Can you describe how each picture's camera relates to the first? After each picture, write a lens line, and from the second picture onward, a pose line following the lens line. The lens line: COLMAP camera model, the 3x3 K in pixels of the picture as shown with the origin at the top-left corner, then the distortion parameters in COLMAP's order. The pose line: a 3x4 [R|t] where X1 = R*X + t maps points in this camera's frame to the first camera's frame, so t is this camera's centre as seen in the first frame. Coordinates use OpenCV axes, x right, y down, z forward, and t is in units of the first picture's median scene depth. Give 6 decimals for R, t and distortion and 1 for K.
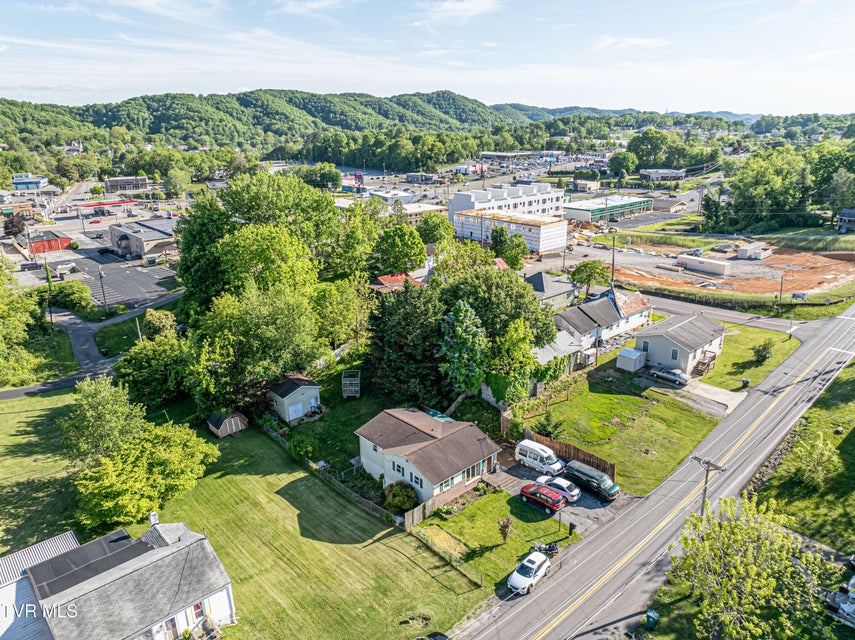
lens RADIAL K [[590.8, 0, 427.5], [0, 590.8, 320.0], [0, 0, 1]] dist [-0.054582, -0.000712]
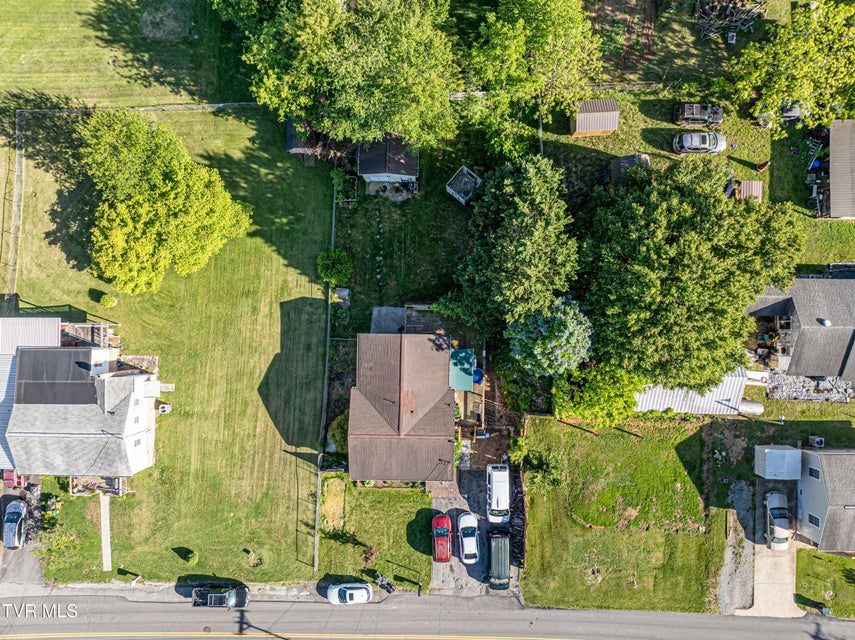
lens RADIAL K [[590.8, 0, 427.5], [0, 590.8, 320.0], [0, 0, 1]] dist [-0.054582, -0.000712]
pose [[0.731300, 0.681899, -0.014596, -0.055526], [-0.218070, 0.254039, 0.942290, -0.663497], [0.646255, -0.685914, 0.334481, 0.838187]]
